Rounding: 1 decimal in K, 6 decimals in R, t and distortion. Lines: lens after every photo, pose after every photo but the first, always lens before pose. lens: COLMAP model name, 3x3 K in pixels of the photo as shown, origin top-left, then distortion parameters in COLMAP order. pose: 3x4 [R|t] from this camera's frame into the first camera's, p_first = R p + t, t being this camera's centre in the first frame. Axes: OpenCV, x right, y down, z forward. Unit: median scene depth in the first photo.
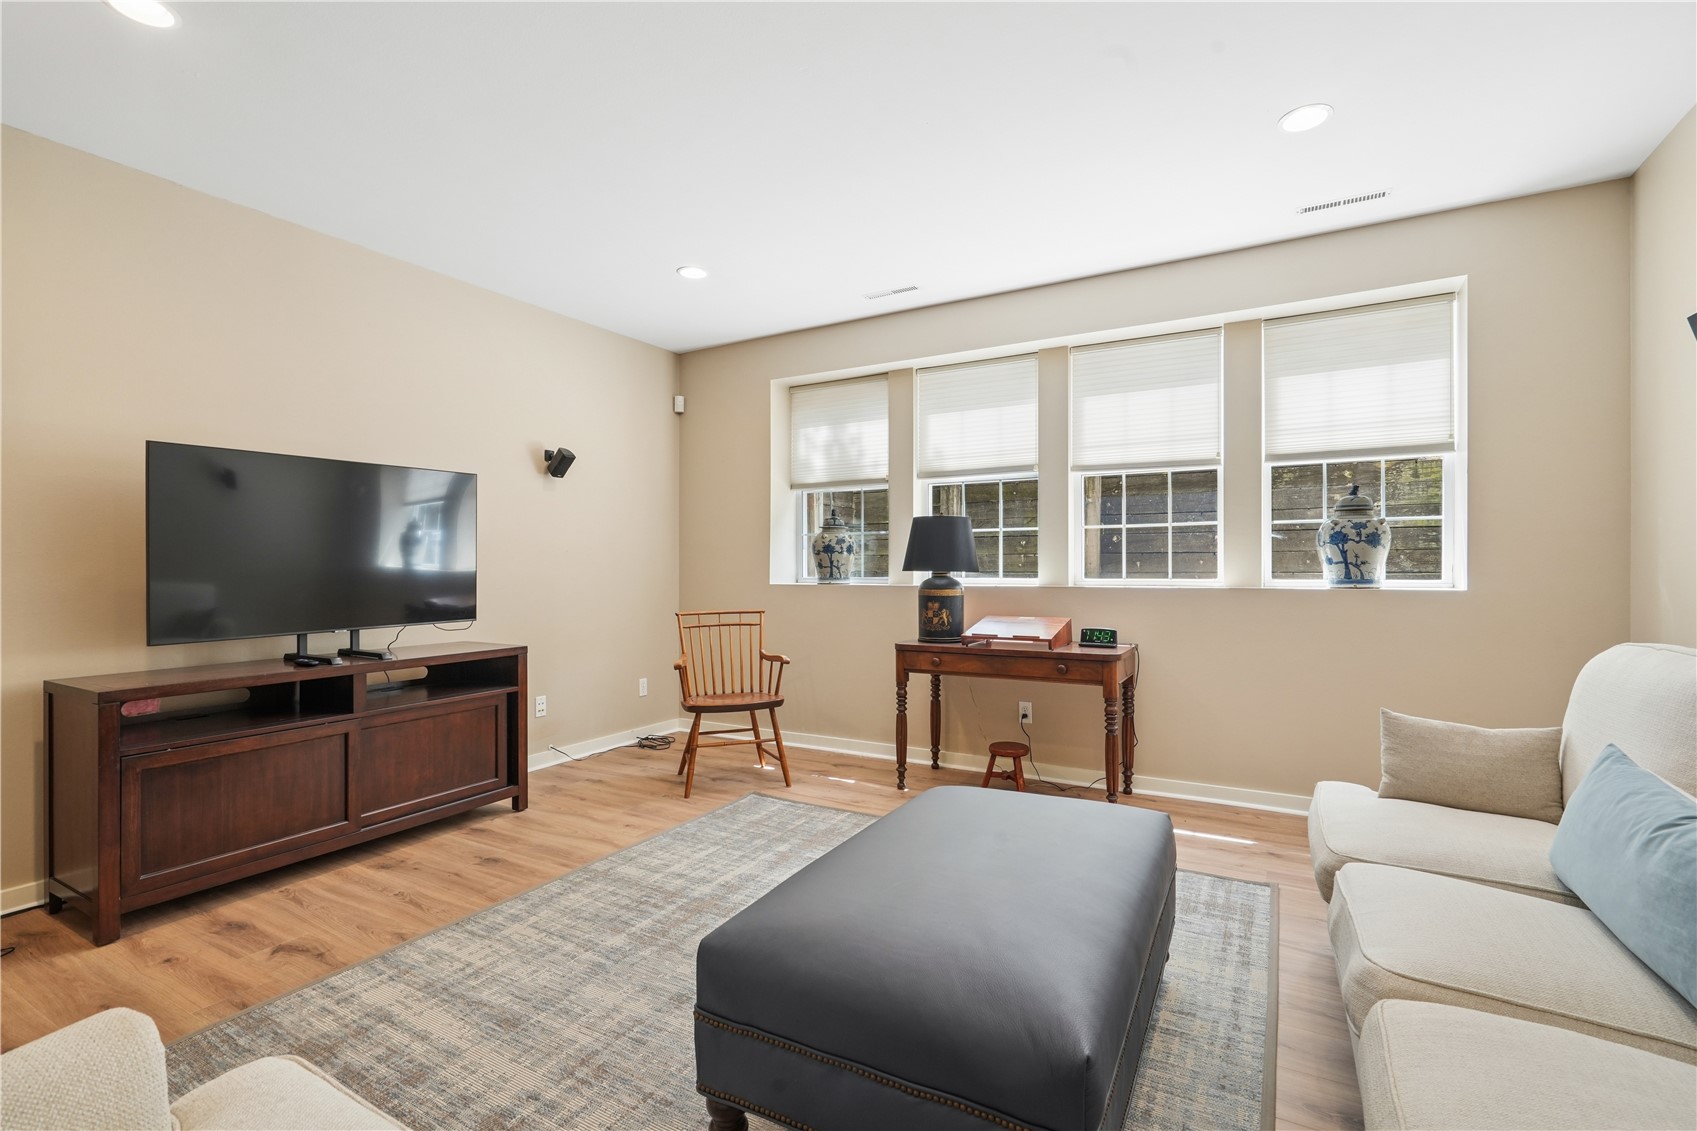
lens RADIAL K [[769.0, 0, 852.1], [0, 769.0, 572.3], [0, 0, 1]] dist [-0.000317, 0.001111]
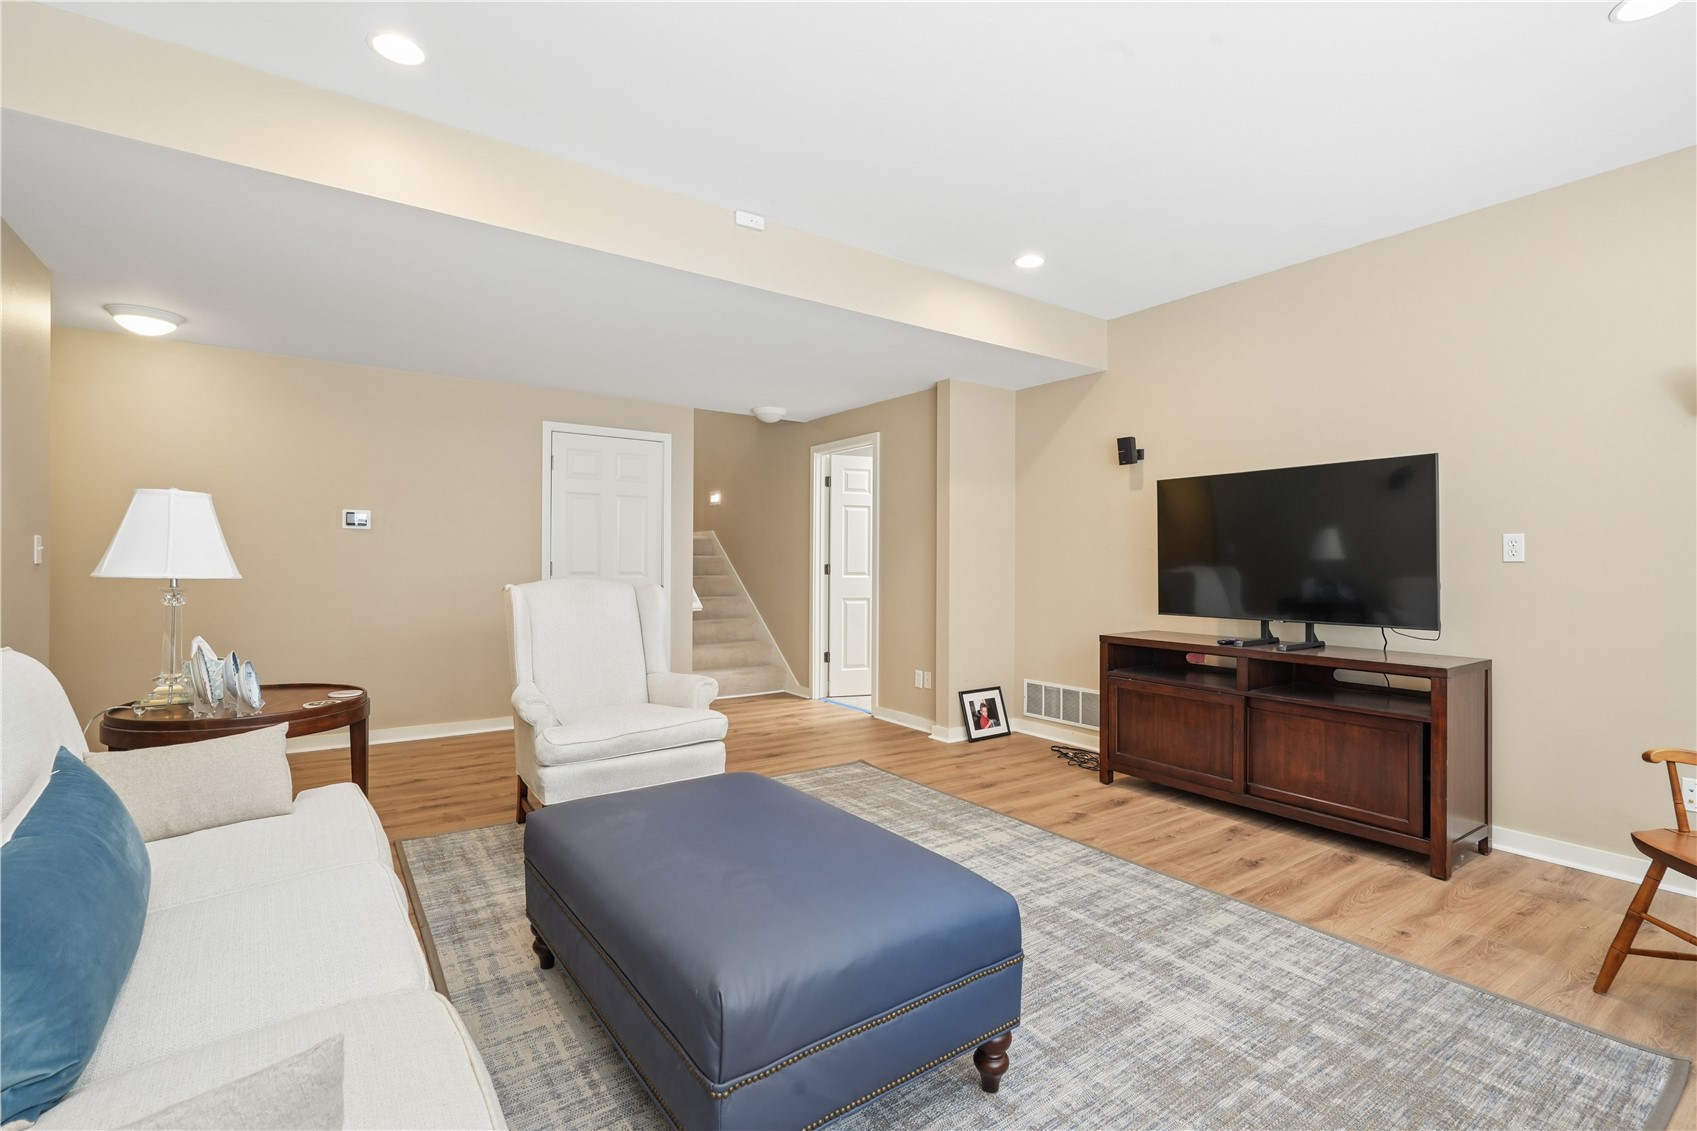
lens RADIAL K [[769.0, 0, 852.1], [0, 769.0, 572.3], [0, 0, 1]] dist [-0.000317, 0.001111]
pose [[-0.421200, 0.014670, -0.906849, 0.676251], [-0.012948, 0.999670, 0.022186, -0.013423], [0.906875, 0.021087, -0.420871, 1.007713]]
